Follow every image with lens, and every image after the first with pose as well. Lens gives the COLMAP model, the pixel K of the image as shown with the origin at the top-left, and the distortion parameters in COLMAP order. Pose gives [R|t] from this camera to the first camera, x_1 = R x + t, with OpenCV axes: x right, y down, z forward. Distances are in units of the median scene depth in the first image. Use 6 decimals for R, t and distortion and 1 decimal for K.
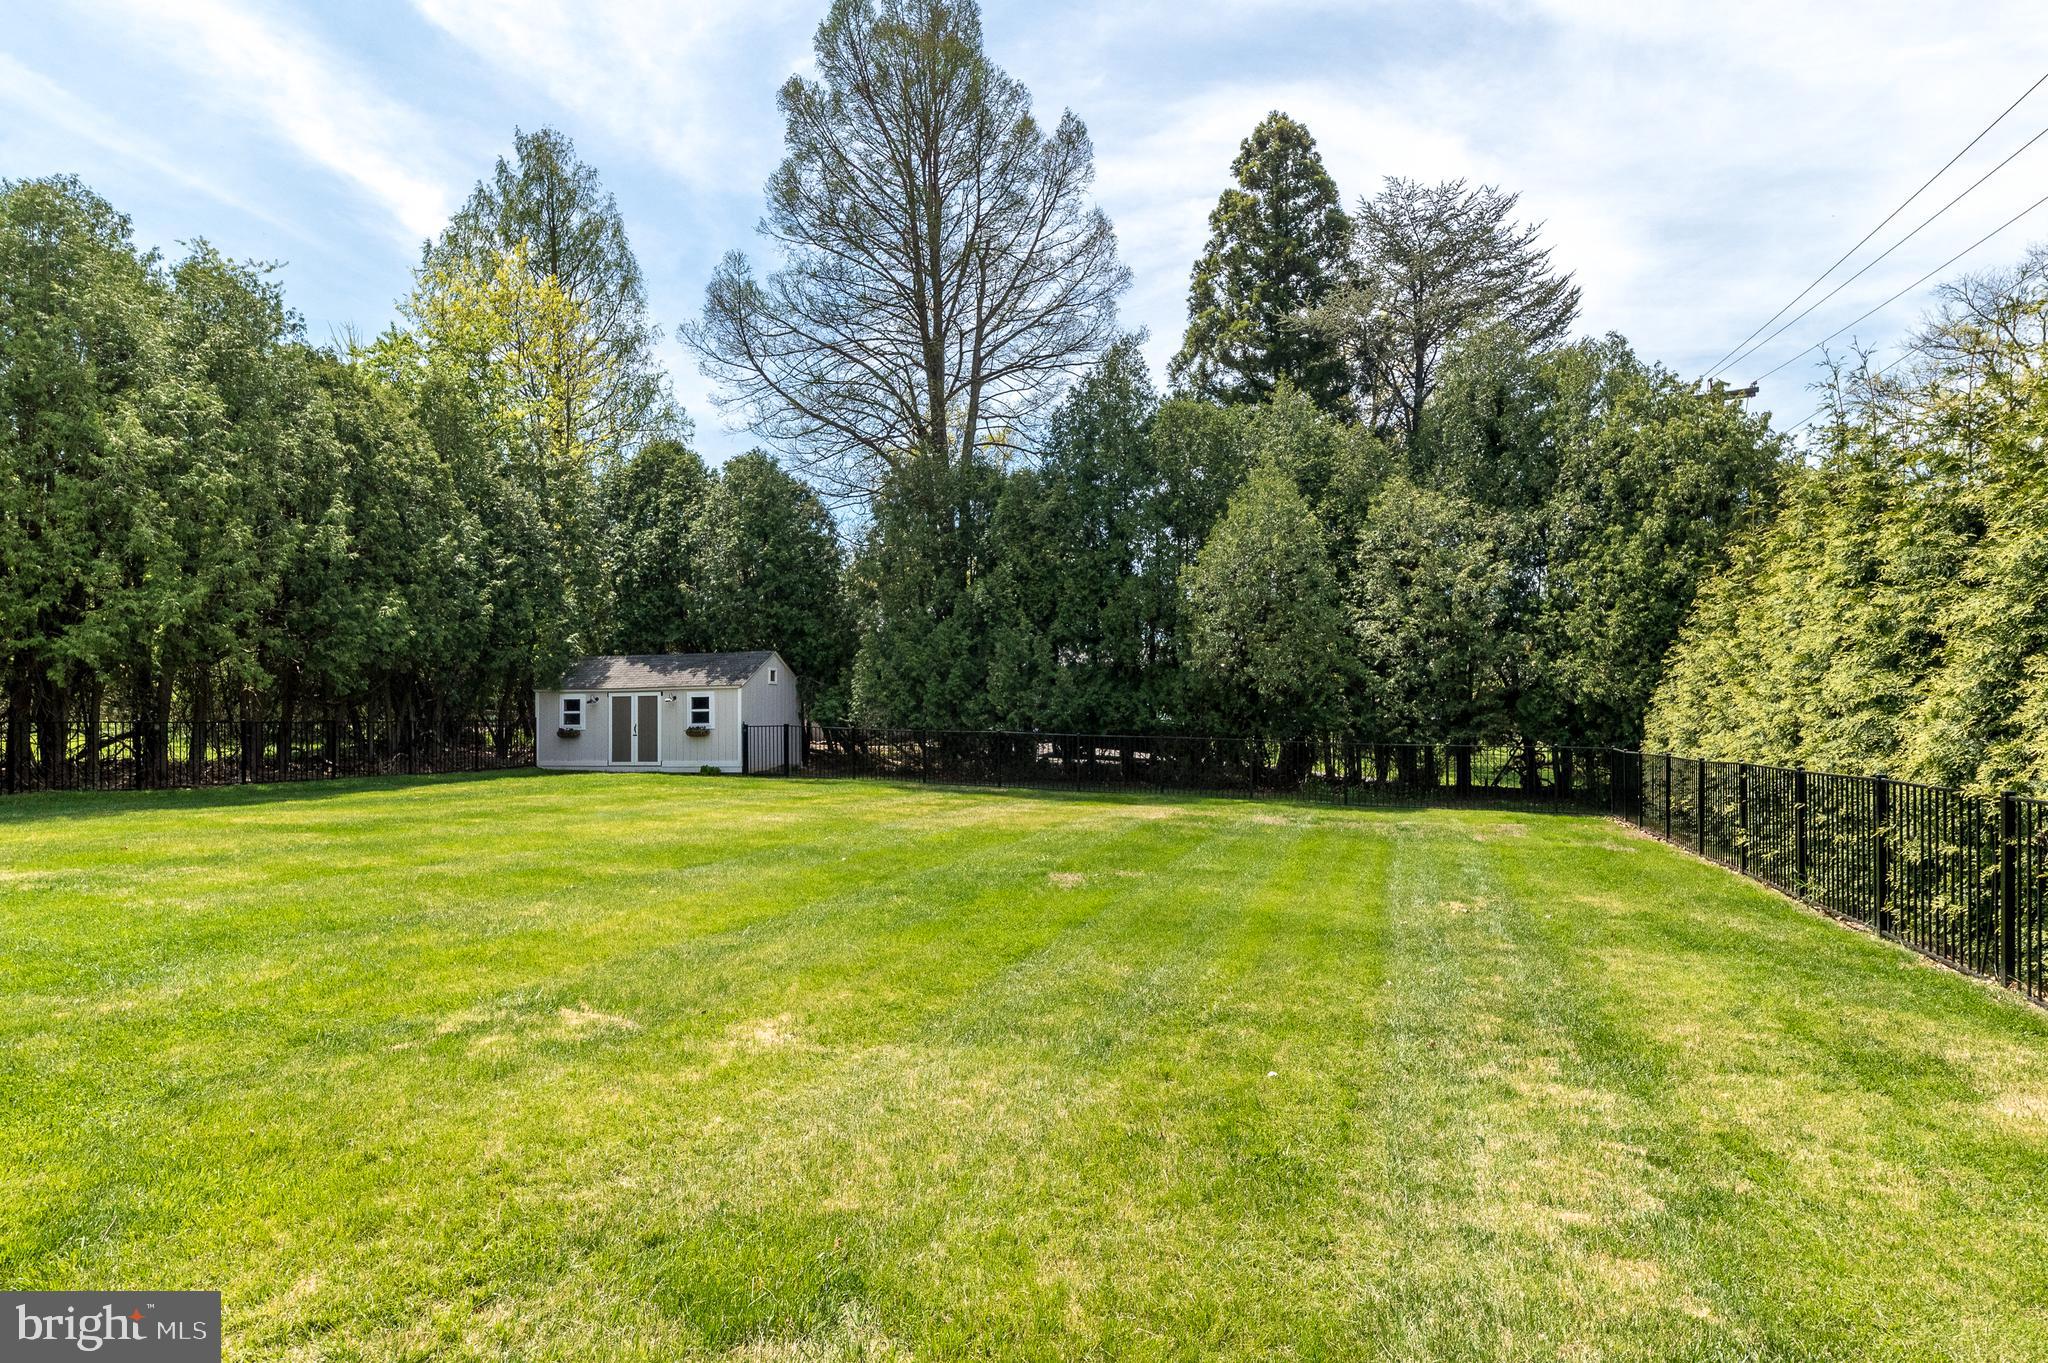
lens RADIAL K [[1103.6, 0, 1012.8], [0, 1103.6, 686.1], [0, 0, 1]] dist [0.018413, -0.000046]
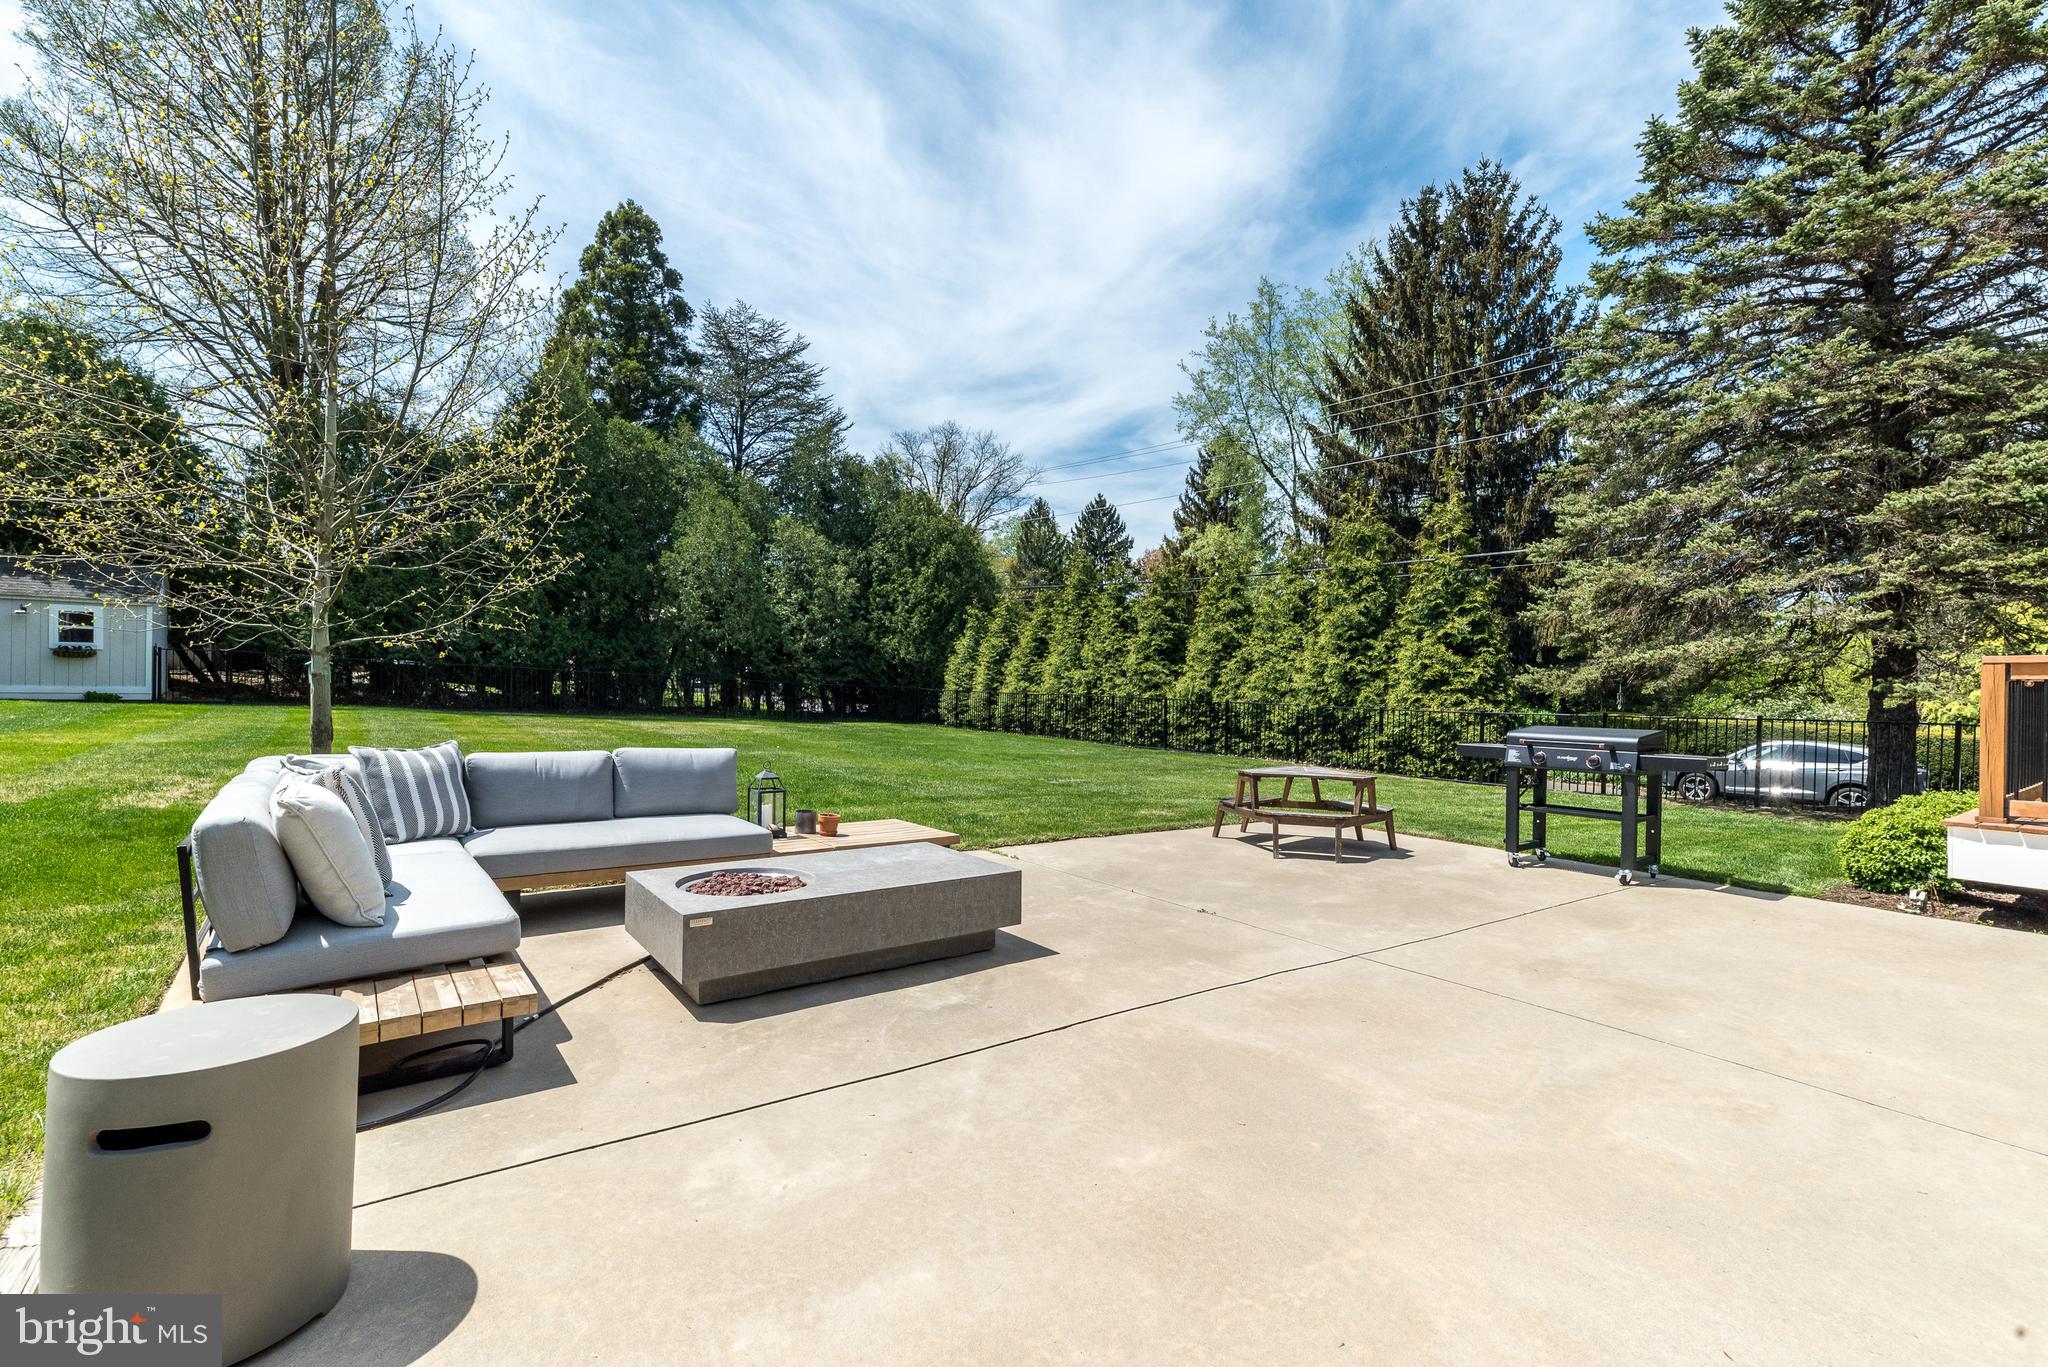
lens RADIAL K [[891.6, 0, 1028.8], [0, 891.6, 679.8], [0, 0, 1]] dist [0.005298, 0.000616]
pose [[0.555195, 0.023861, 0.831378, -0.430988], [-0.059679, 0.998155, 0.011206, 0.010146], [-0.829576, -0.055838, 0.555595, -0.008594]]
